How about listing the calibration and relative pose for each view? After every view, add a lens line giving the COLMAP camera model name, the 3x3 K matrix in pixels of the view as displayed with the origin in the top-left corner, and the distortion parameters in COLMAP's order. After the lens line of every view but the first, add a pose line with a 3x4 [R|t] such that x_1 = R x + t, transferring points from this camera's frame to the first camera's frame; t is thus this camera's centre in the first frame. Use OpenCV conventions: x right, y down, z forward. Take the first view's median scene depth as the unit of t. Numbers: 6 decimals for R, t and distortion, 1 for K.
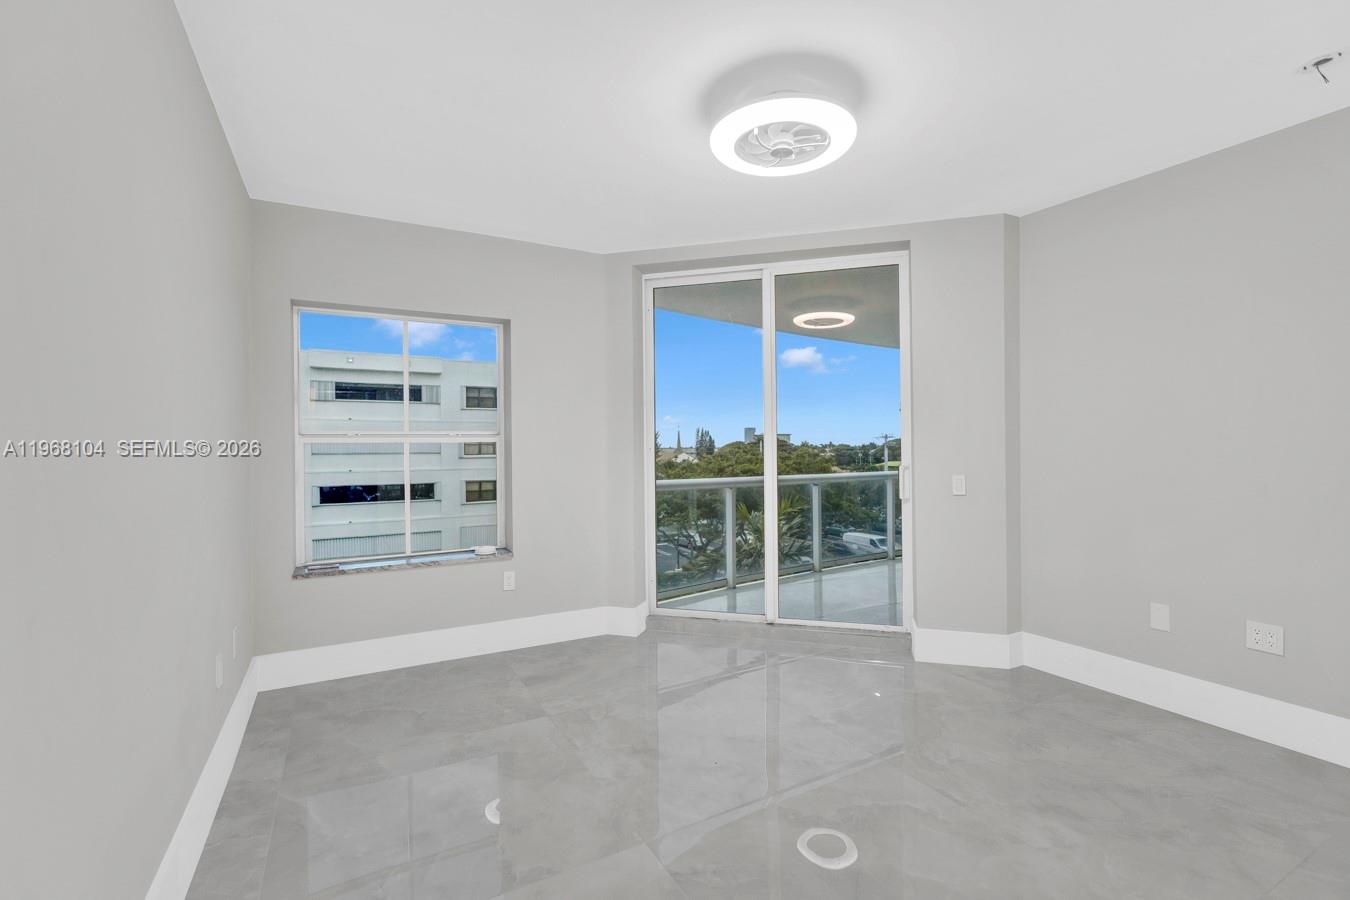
lens RADIAL K [[610.0, 0, 718.2], [0, 610.0, 448.2], [0, 0, 1]] dist [0.000132, -0.000240]
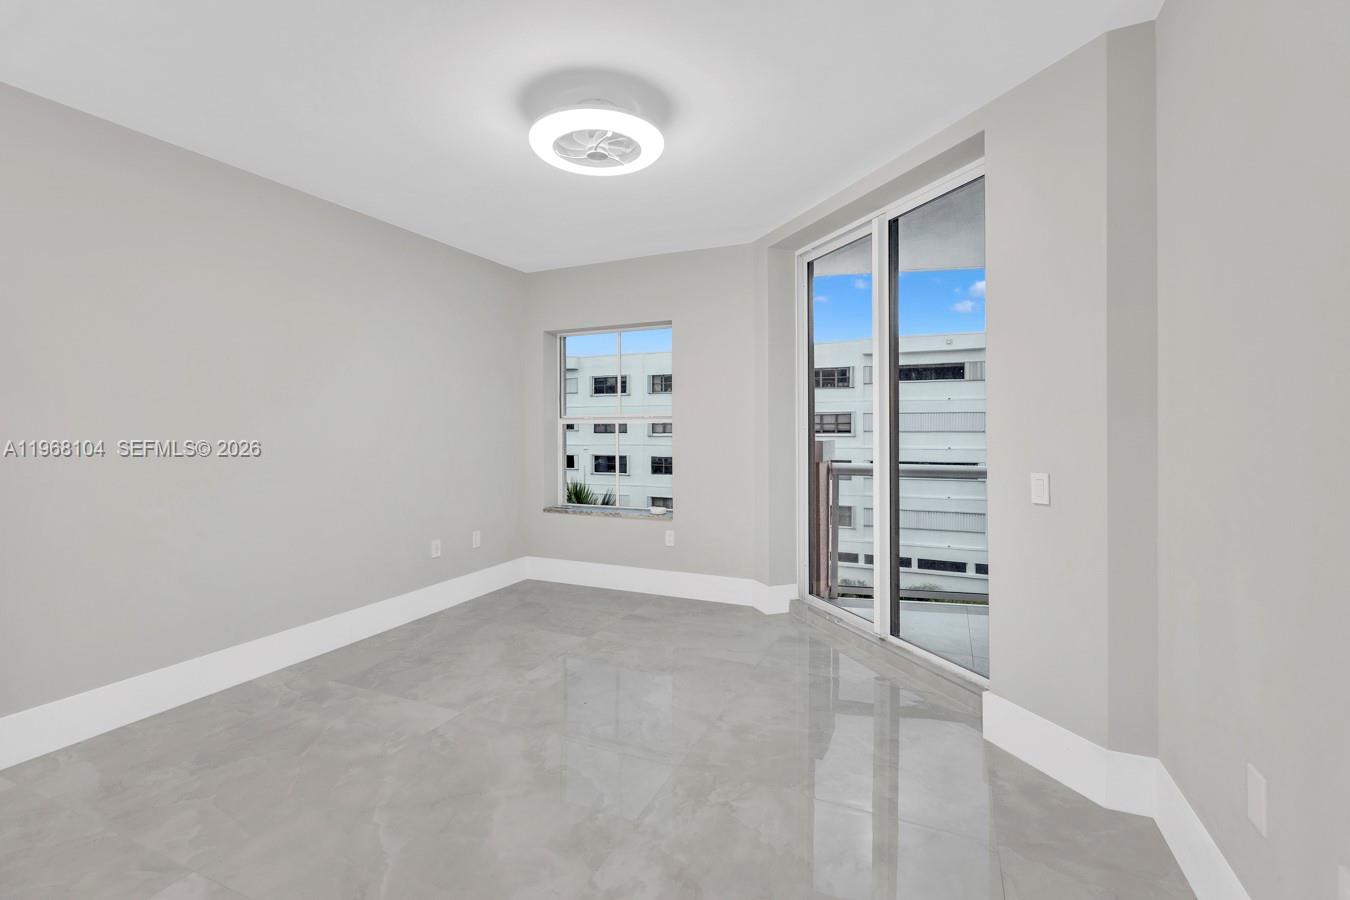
lens RADIAL K [[637.8, 0, 676.1], [0, 637.8, 430.4], [0, 0, 1]] dist [-0.001389, -0.000382]
pose [[0.576221, 0.008118, -0.817254, 0.688690], [-0.002962, 0.999965, 0.007844, -0.004785], [0.817288, -0.002099, 0.576225, 0.288184]]
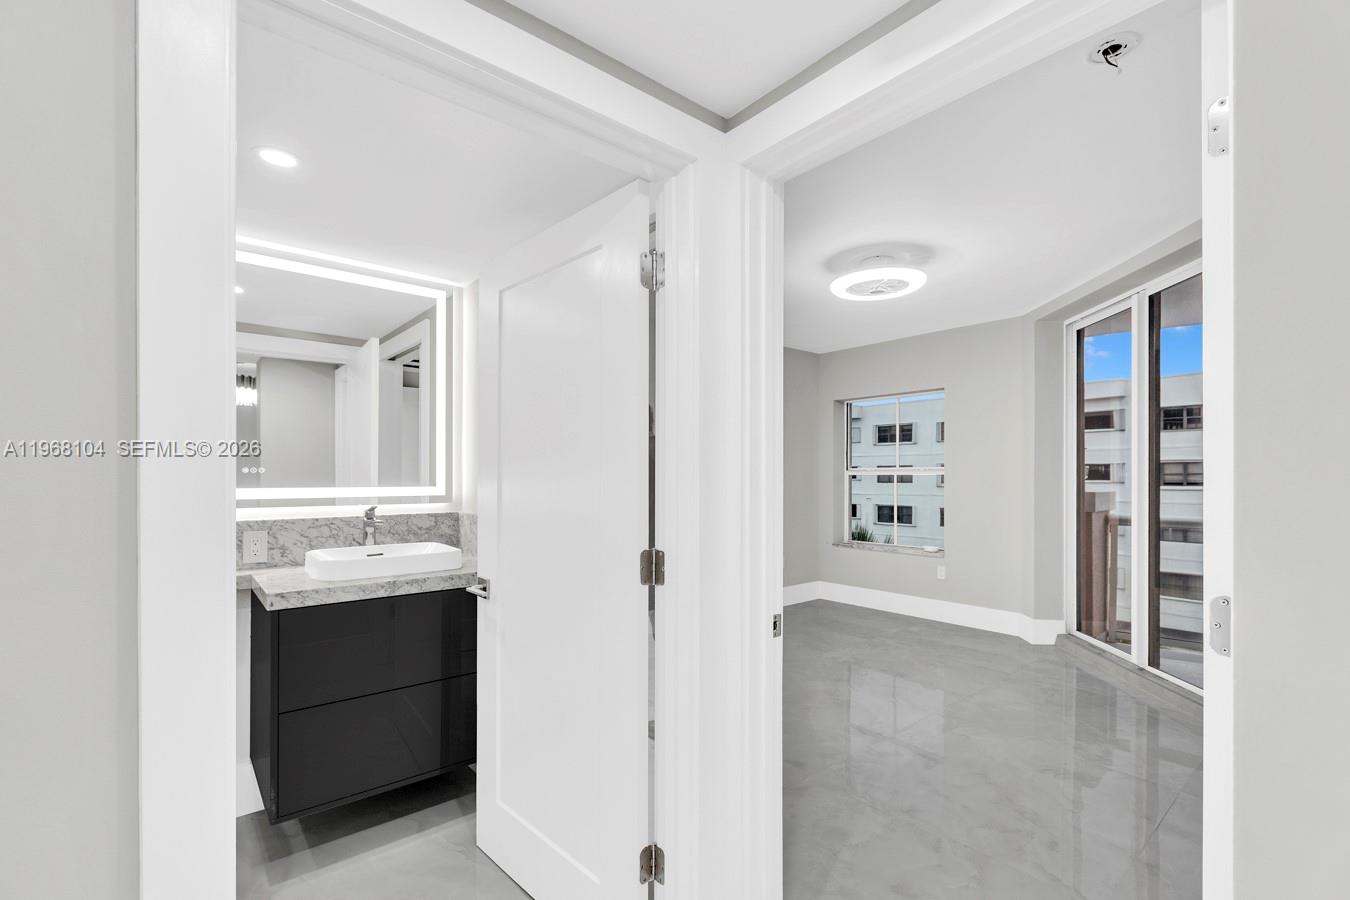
lens RADIAL K [[641.3, 0, 667.9], [0, 641.3, 478.6], [0, 0, 1]] dist [0.001998, 0.000287]
pose [[0.168879, 0.008439, -0.985601, 1.014437], [-0.005480, 0.999956, 0.007623, -0.008852], [0.985622, 0.004114, 0.168918, 0.123590]]
